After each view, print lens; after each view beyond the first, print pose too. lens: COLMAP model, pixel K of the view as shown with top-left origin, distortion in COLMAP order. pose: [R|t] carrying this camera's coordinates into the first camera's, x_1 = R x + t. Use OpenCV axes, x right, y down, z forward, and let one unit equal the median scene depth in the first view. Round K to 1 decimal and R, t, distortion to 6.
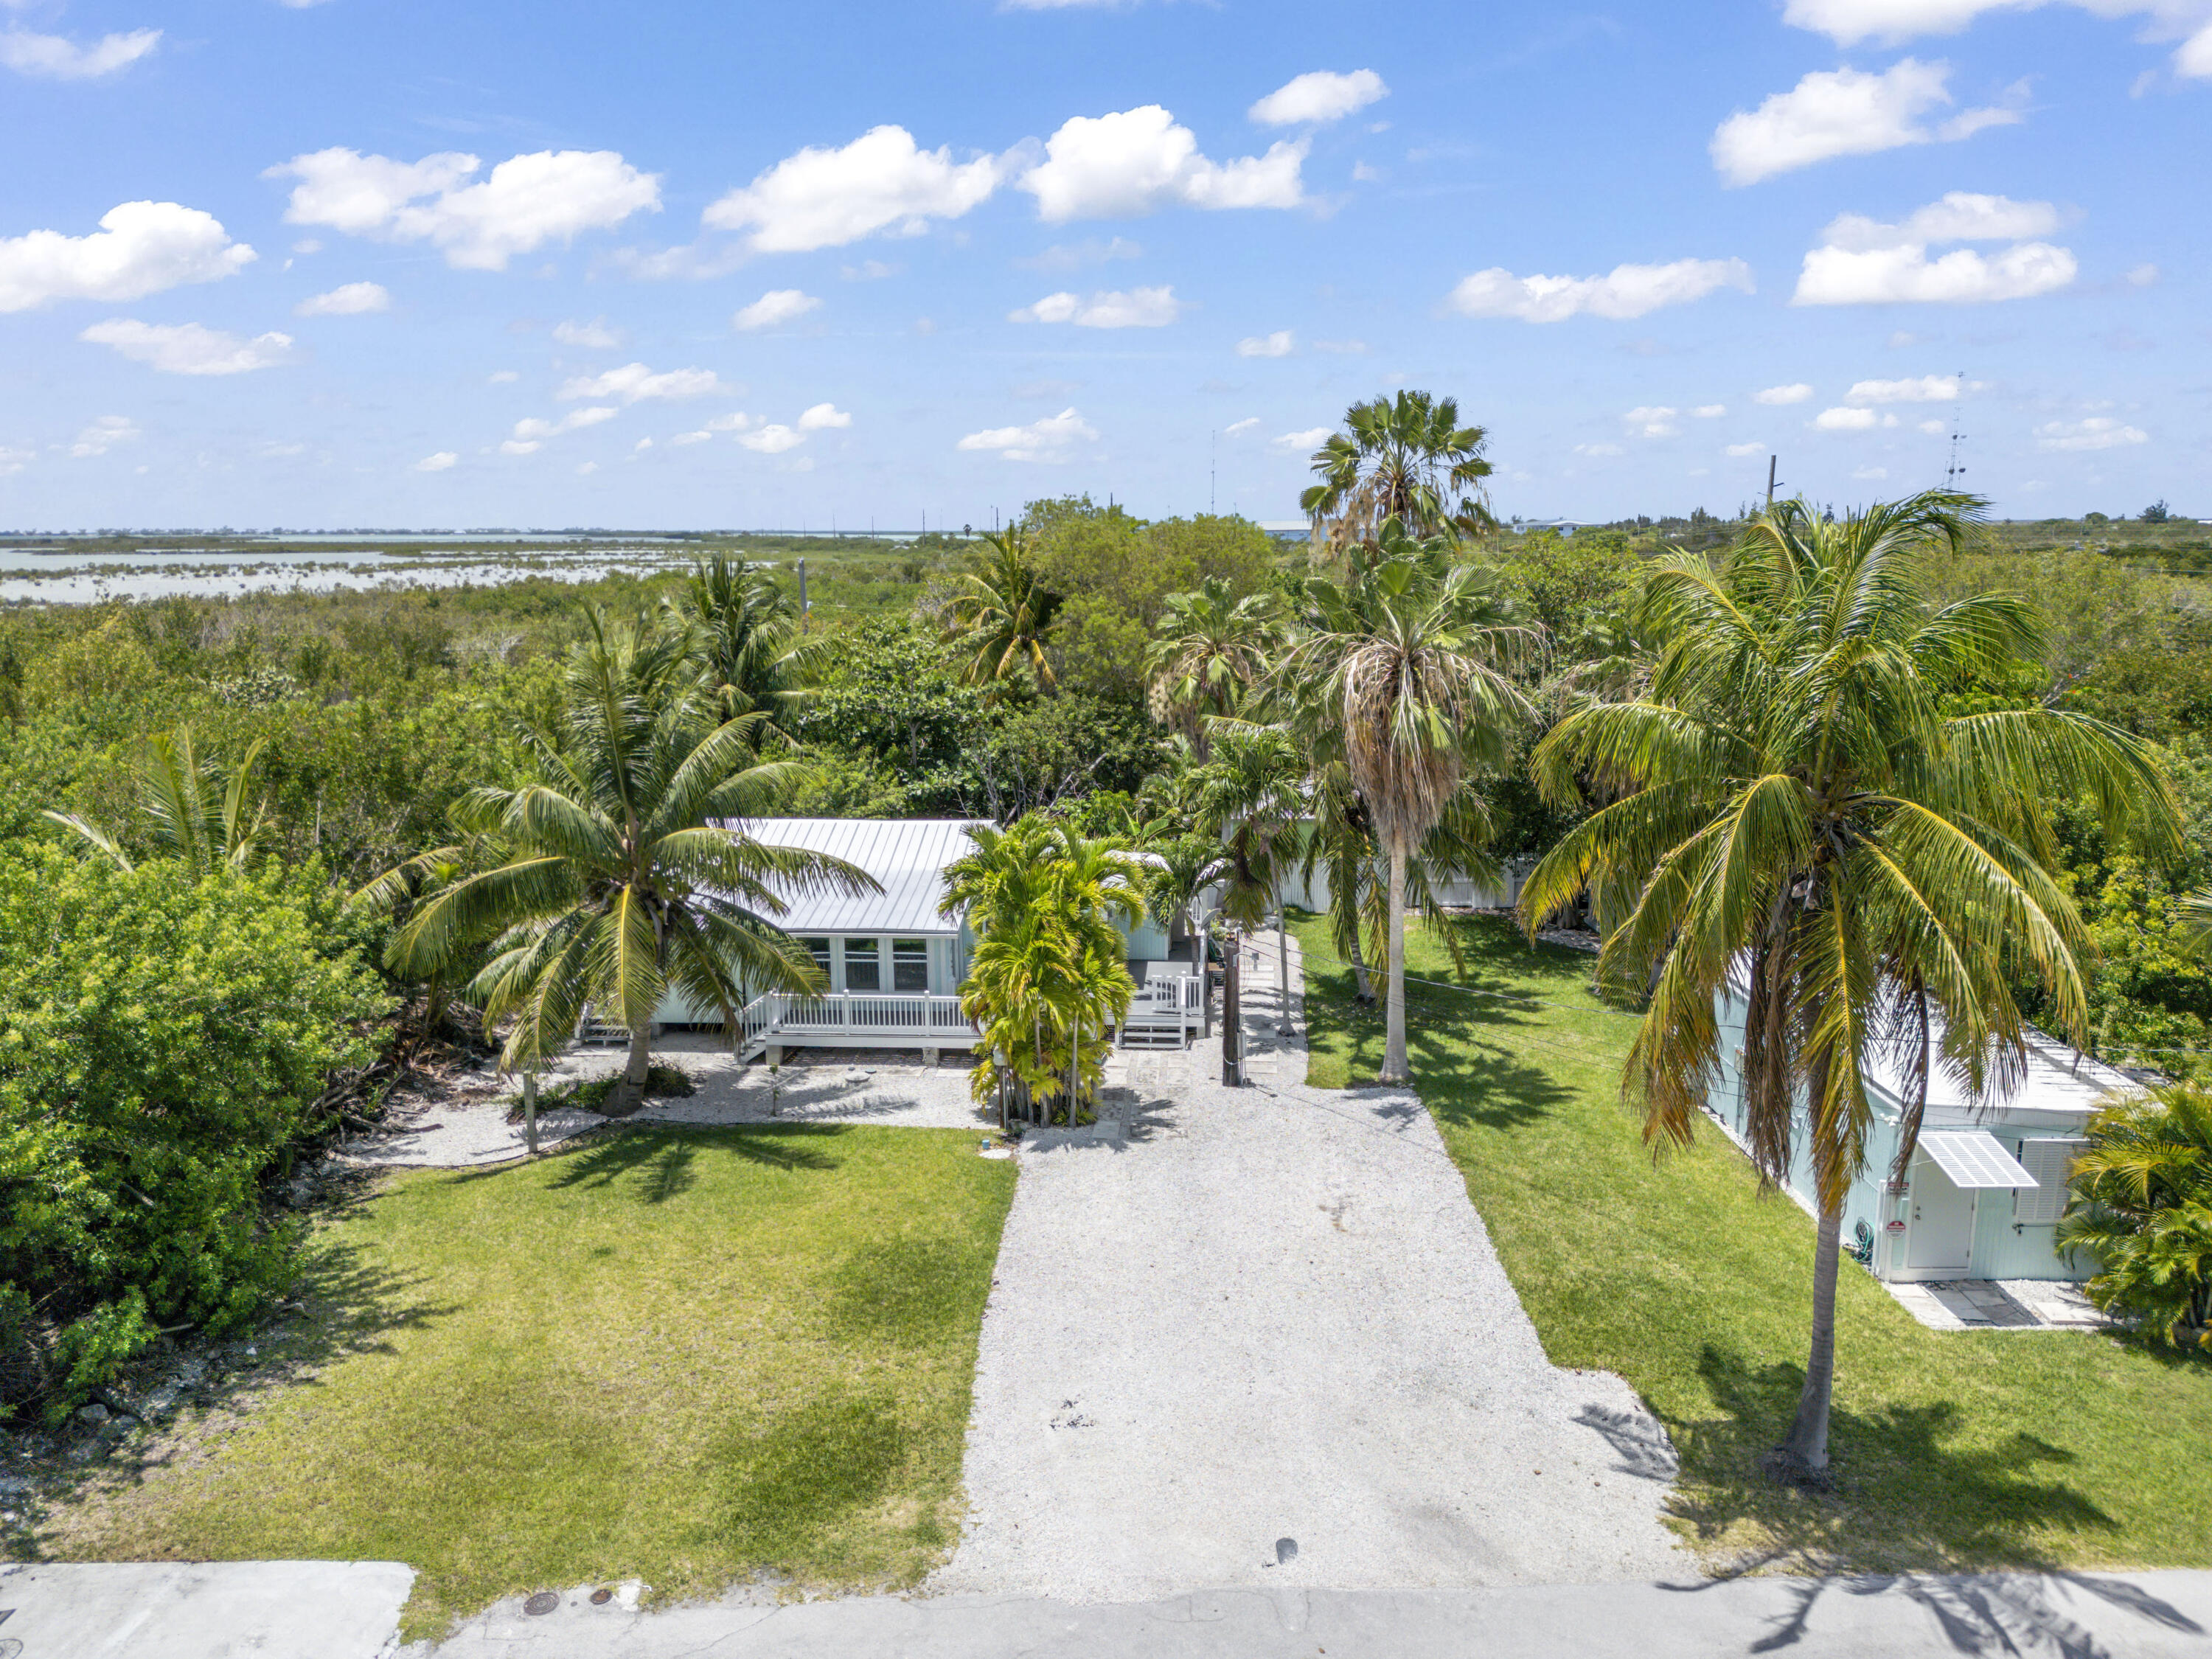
lens RADIAL K [[1564.3, 0, 1106.0], [0, 1564.3, 829.5], [0, 0, 1]] dist [0.033737, -0.003344]
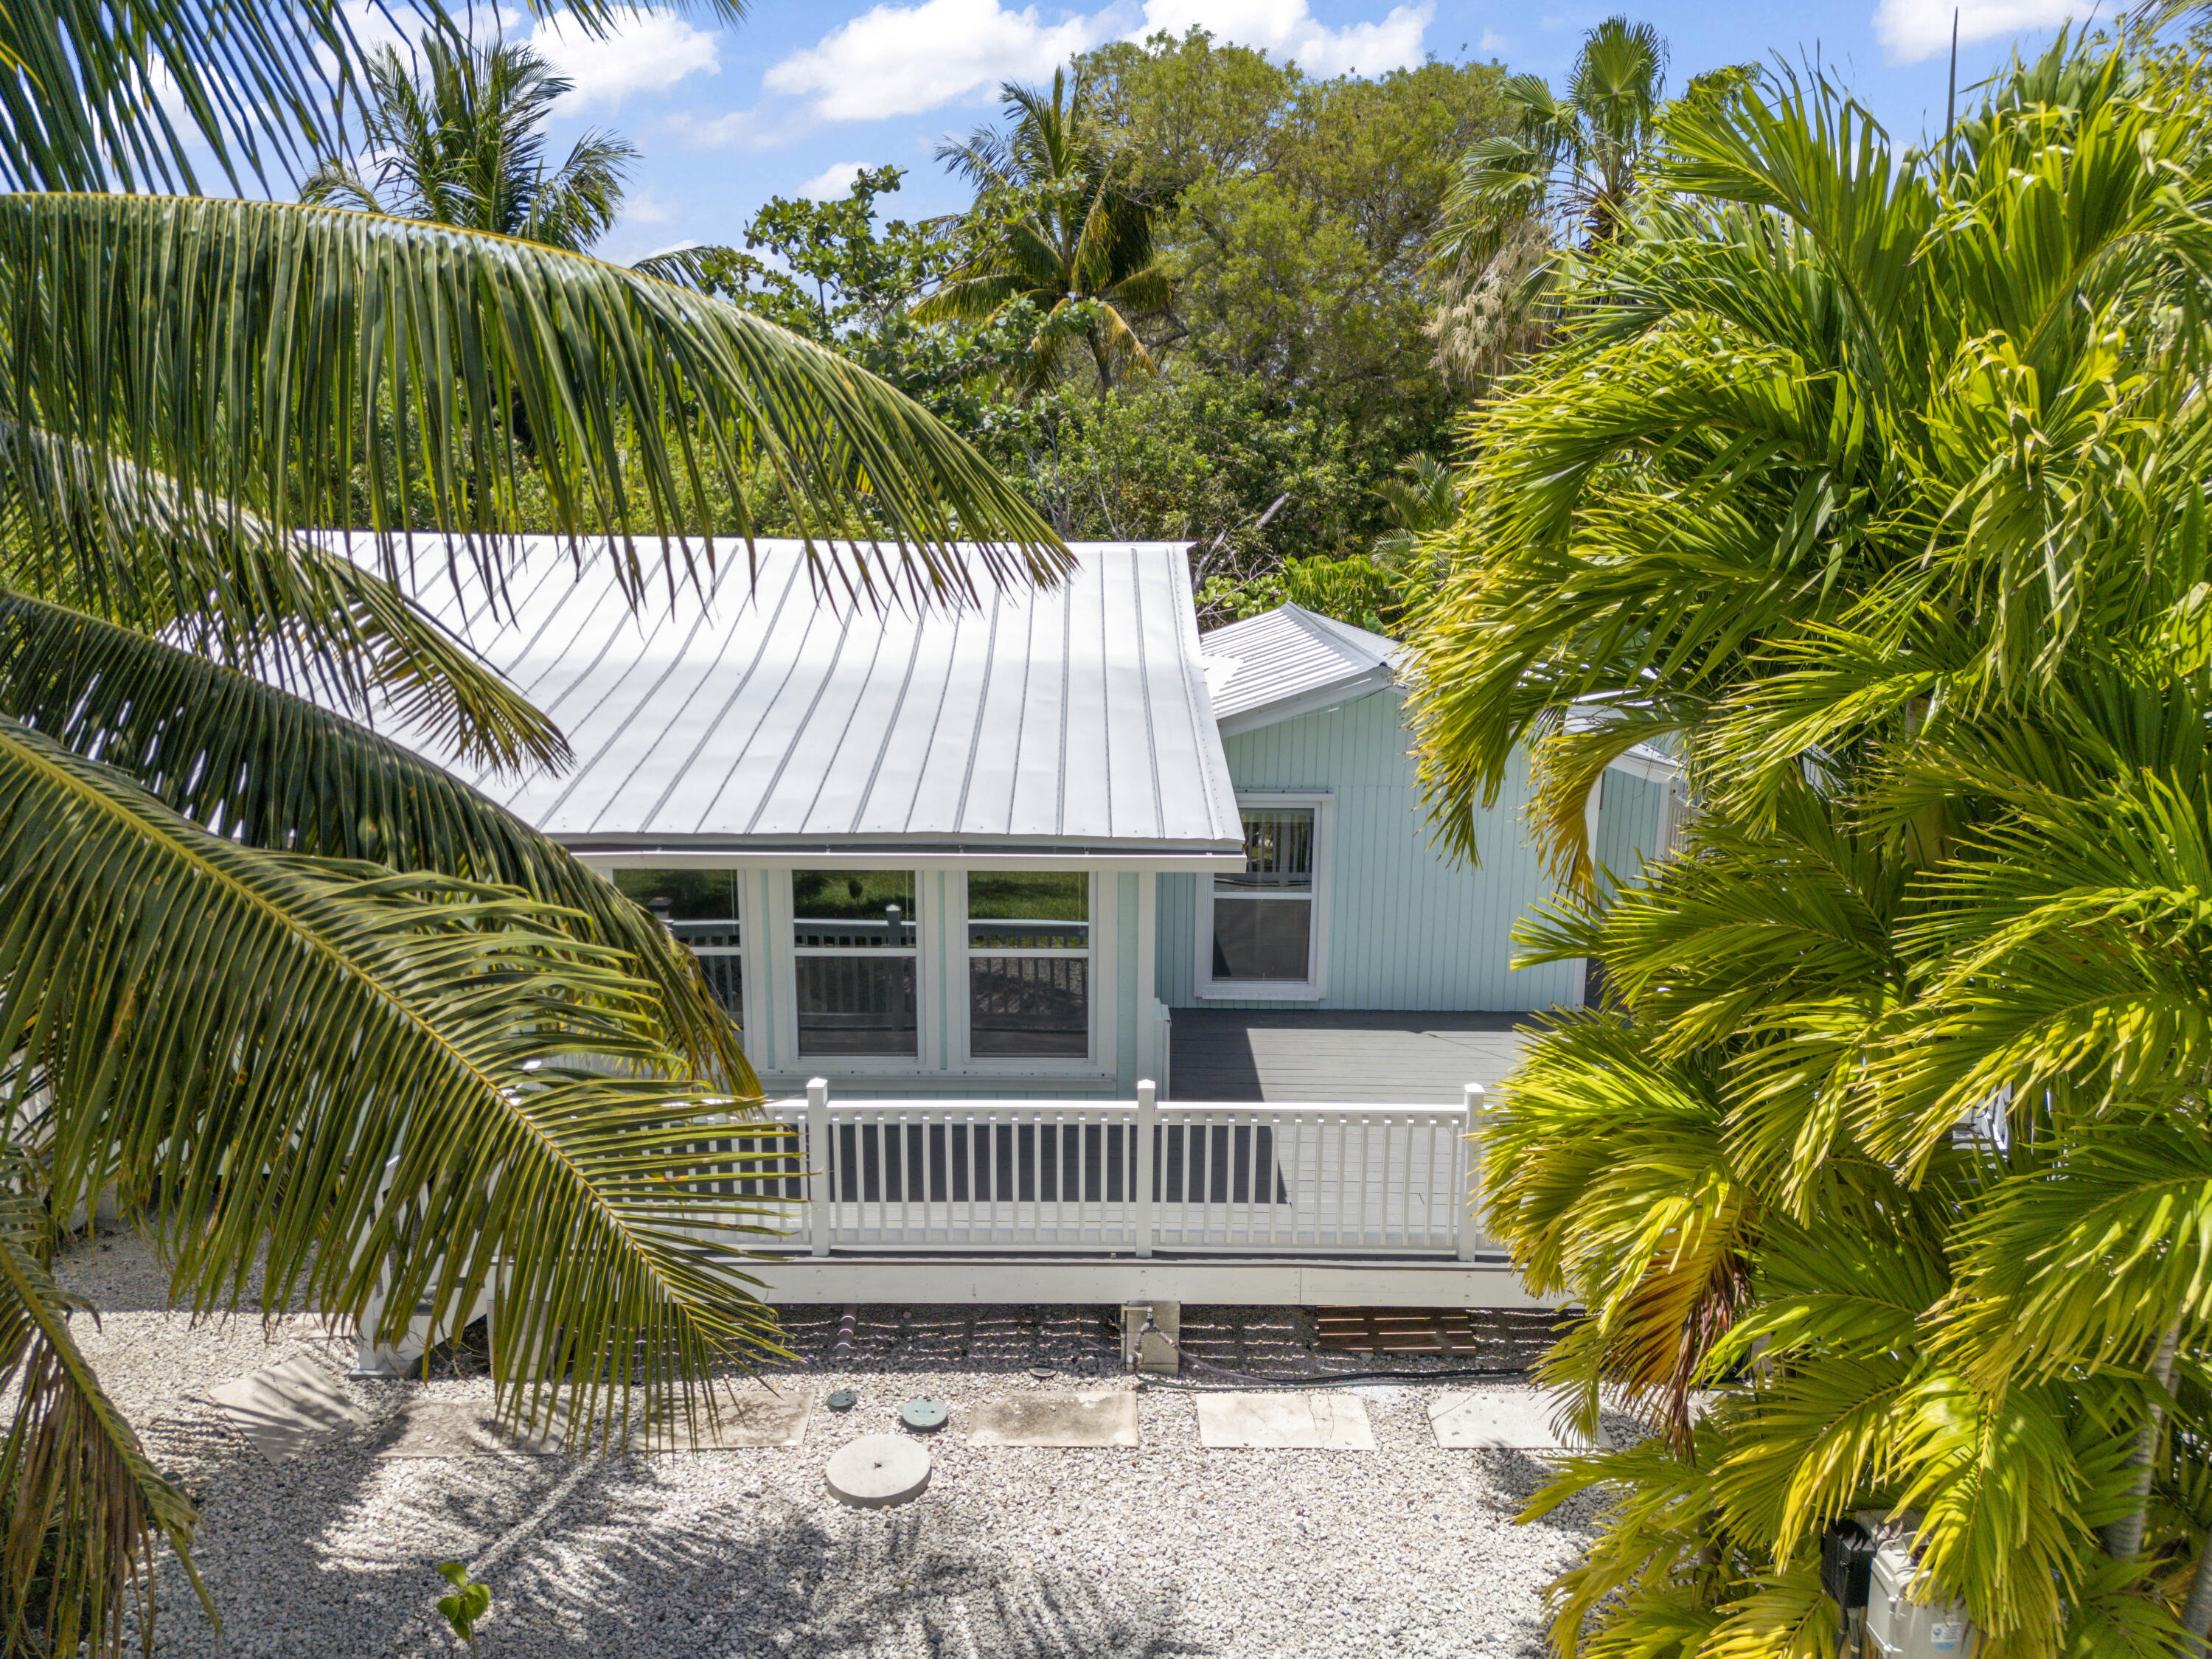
lens RADIAL K [[1564.3, 0, 1106.0], [0, 1564.3, 829.5], [0, 0, 1]] dist [0.033737, -0.003344]
pose [[0.996181, -0.002824, 0.087271, -0.155686], [-0.000418, 0.999311, 0.037107, 0.059079], [-0.087316, -0.037002, 0.995493, 0.826359]]
